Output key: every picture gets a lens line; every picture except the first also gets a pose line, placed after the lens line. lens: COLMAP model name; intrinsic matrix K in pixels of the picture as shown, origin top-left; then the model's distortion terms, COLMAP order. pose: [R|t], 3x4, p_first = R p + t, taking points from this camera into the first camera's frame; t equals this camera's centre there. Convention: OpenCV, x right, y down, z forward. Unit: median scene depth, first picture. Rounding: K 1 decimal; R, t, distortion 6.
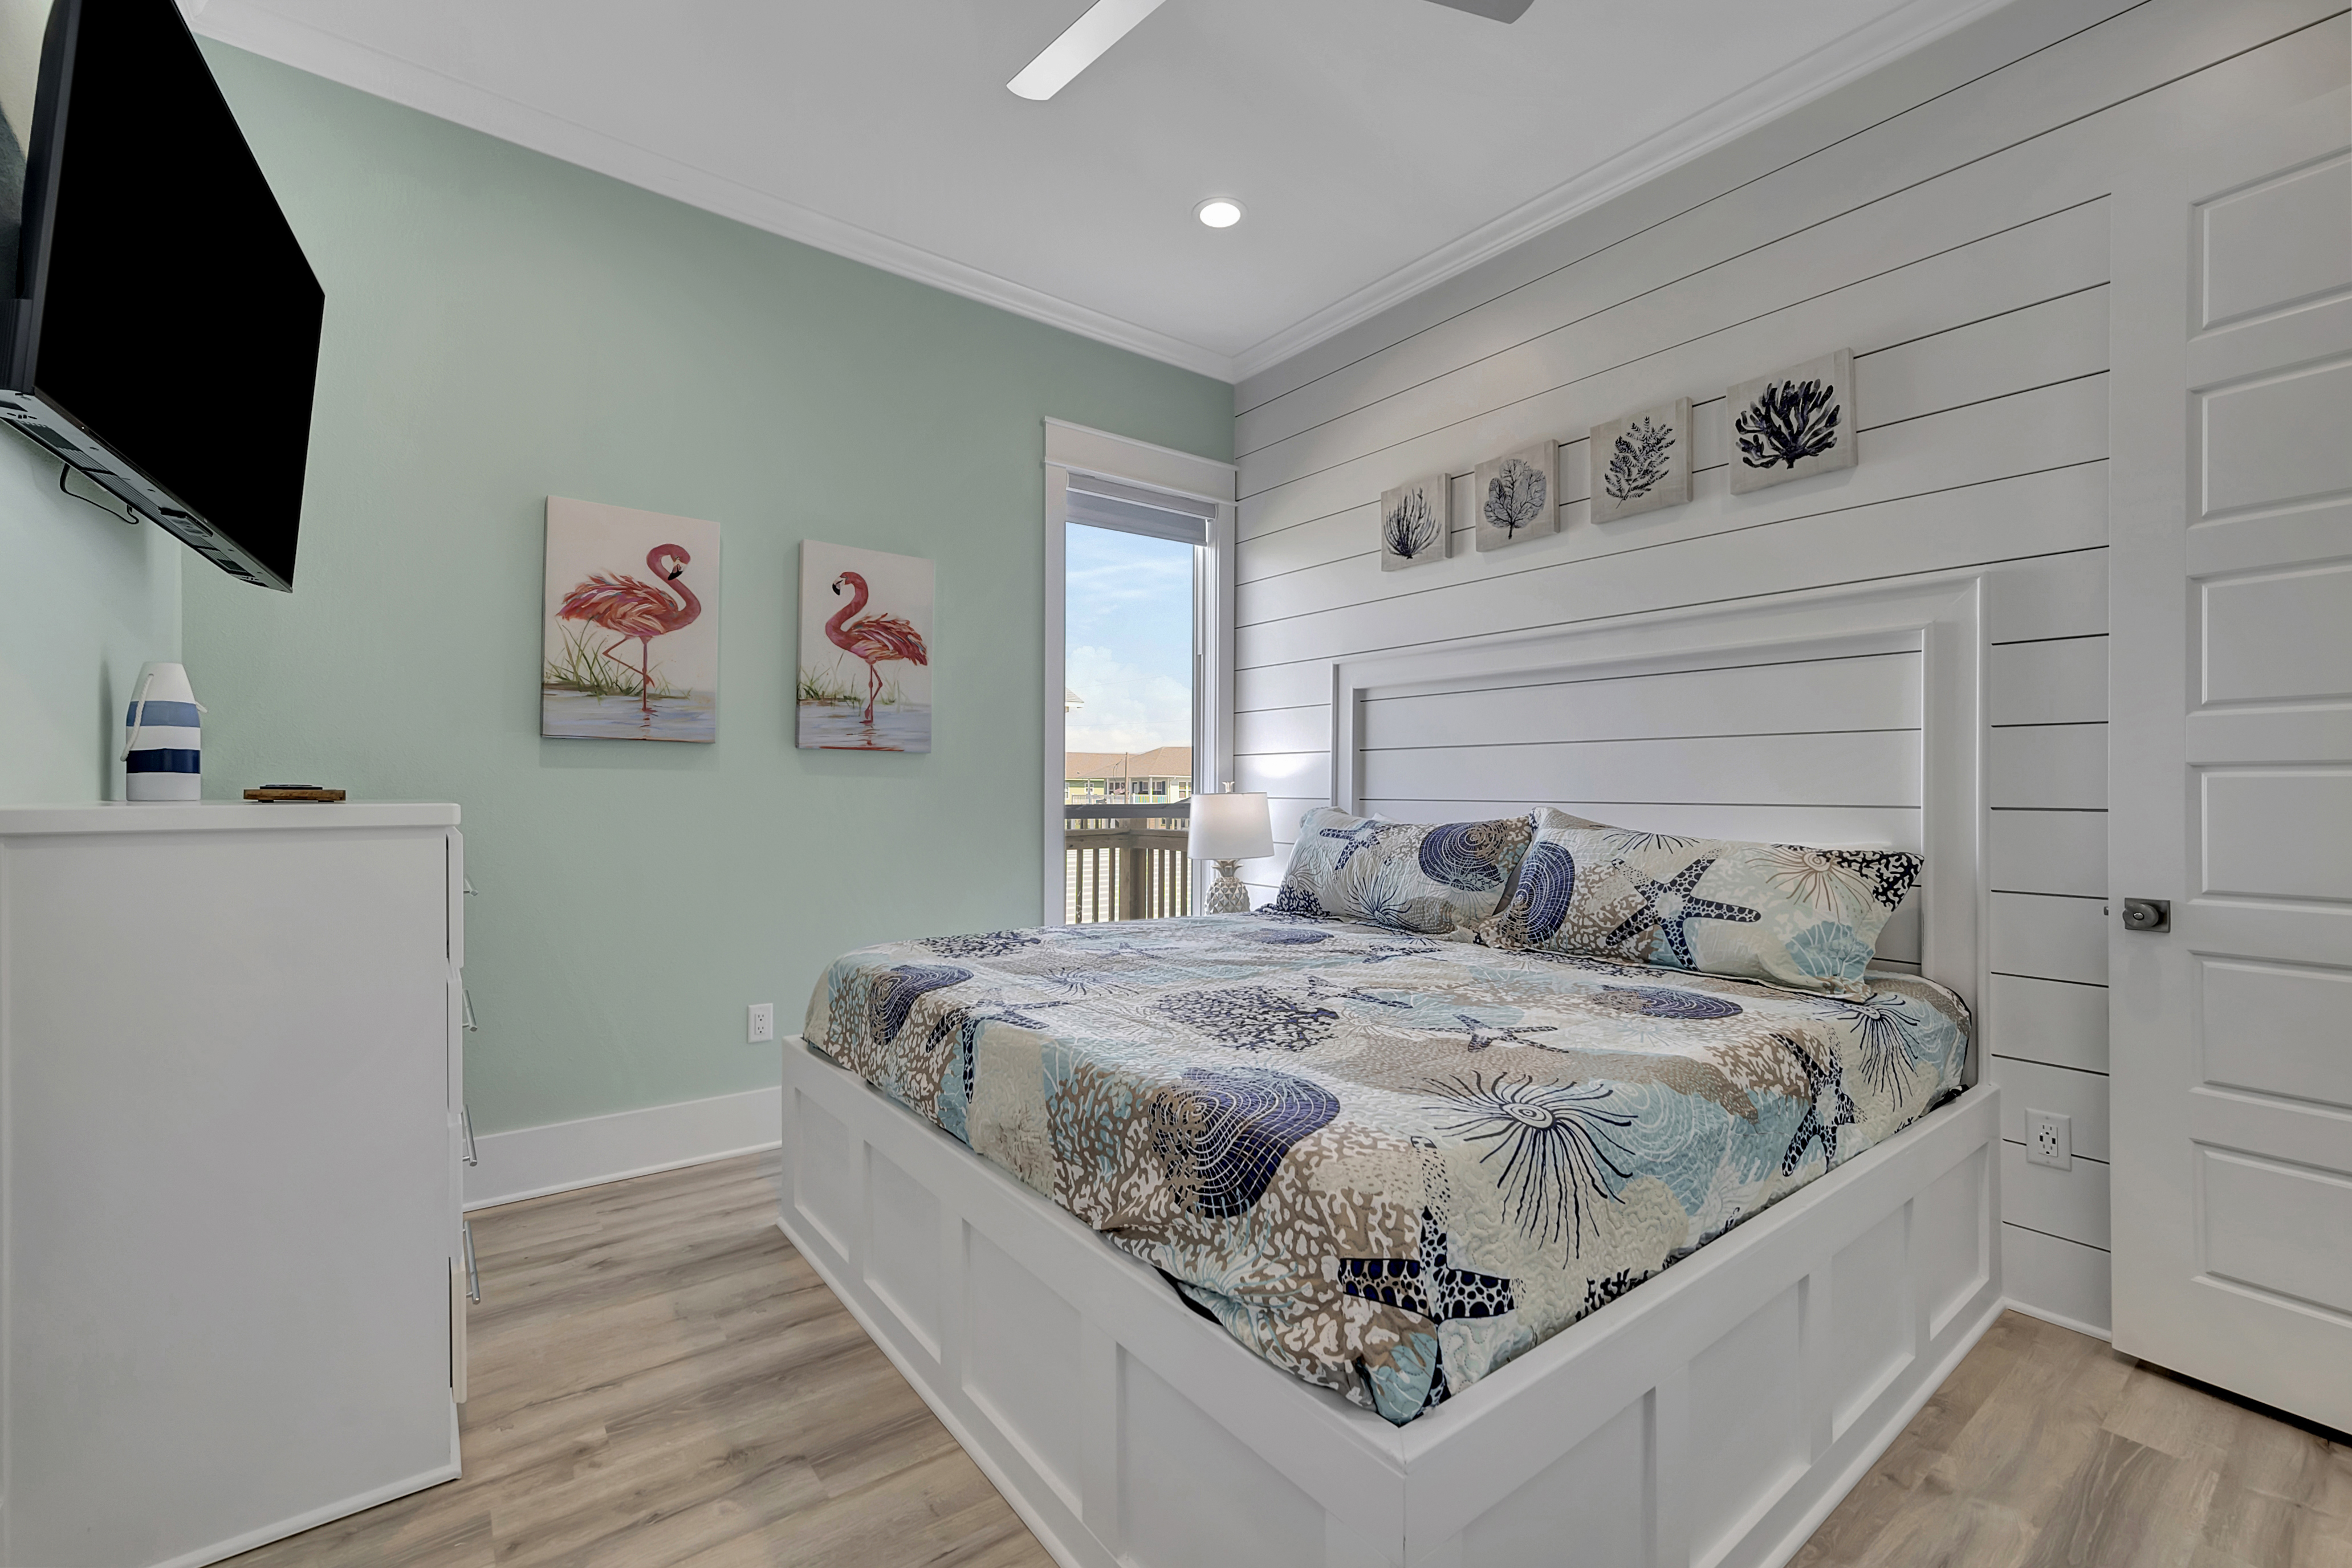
lens RADIAL K [[988.0, 0, 1176.0], [0, 988.0, 784.0], [0, 0, 1]] dist [0.000403, 0.000105]
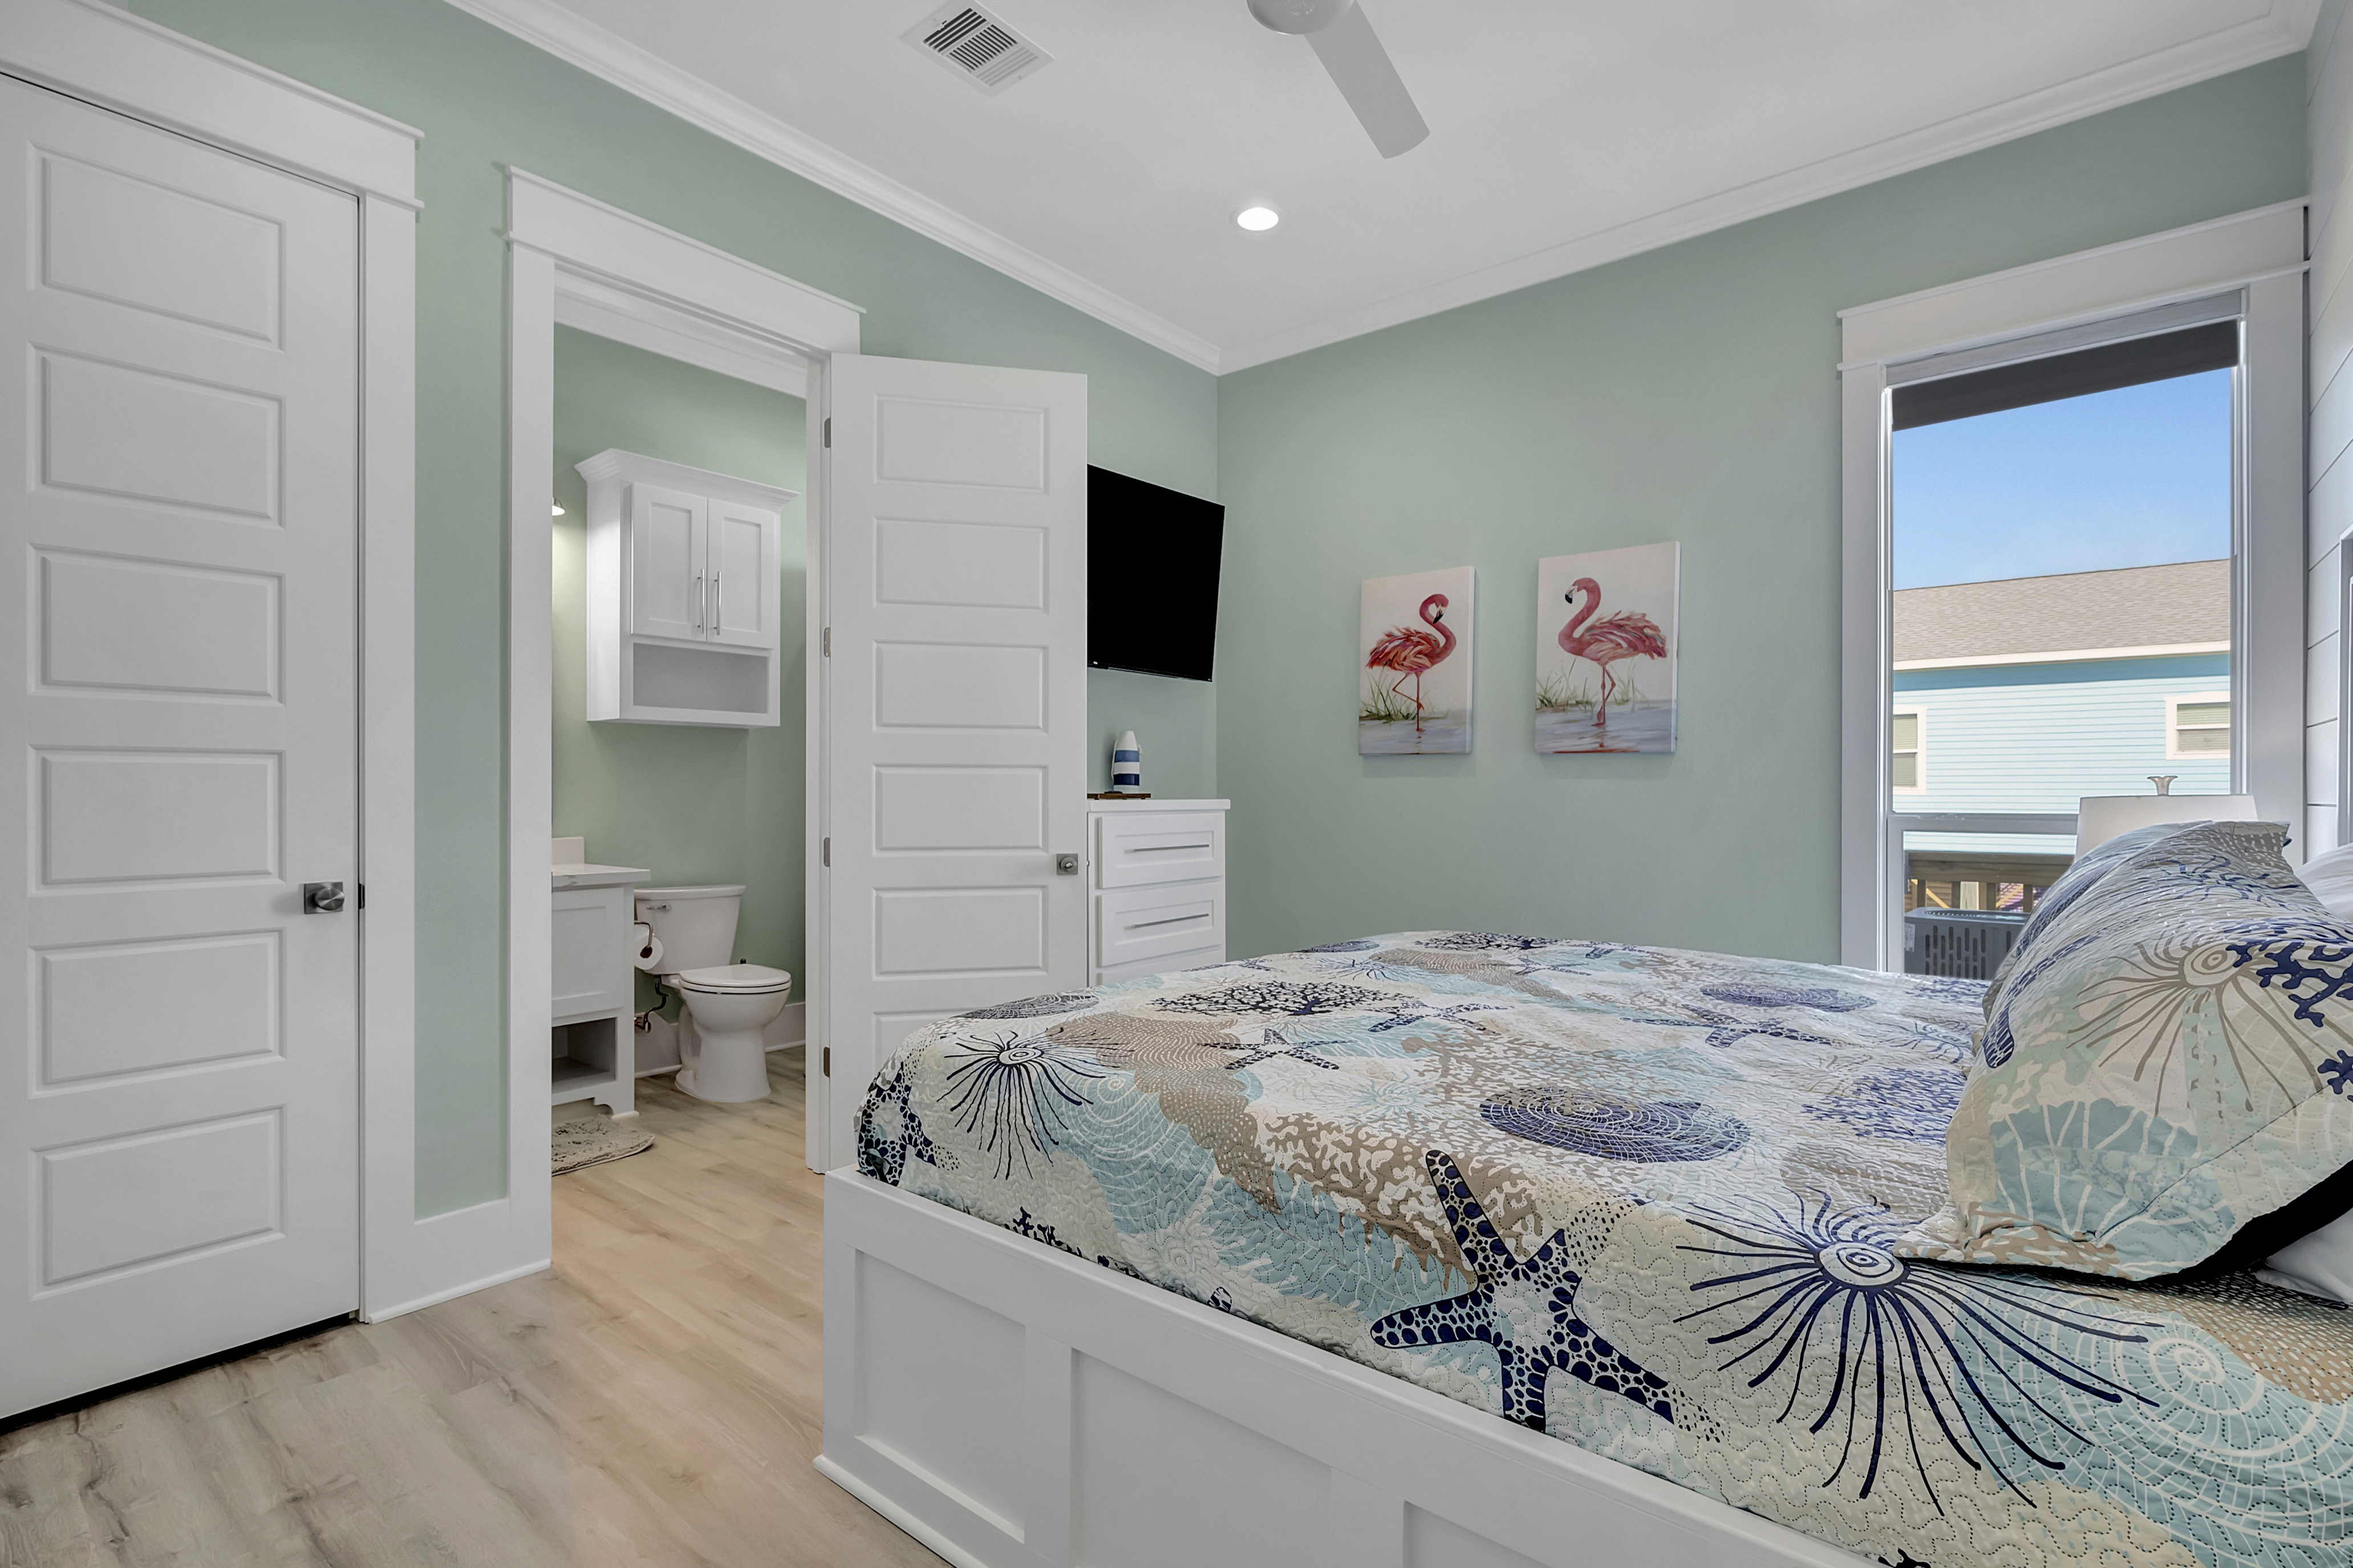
lens RADIAL K [[1072.9, 0, 1176.5], [0, 1072.9, 784.0], [0, 0, 1]] dist [-0.000888, -0.000284]
pose [[0.230425, -0.013182, -0.973001, 0.721784], [0.007865, 0.999901, -0.011684, 0.007541], [0.973058, -0.004961, 0.230505, 0.378246]]
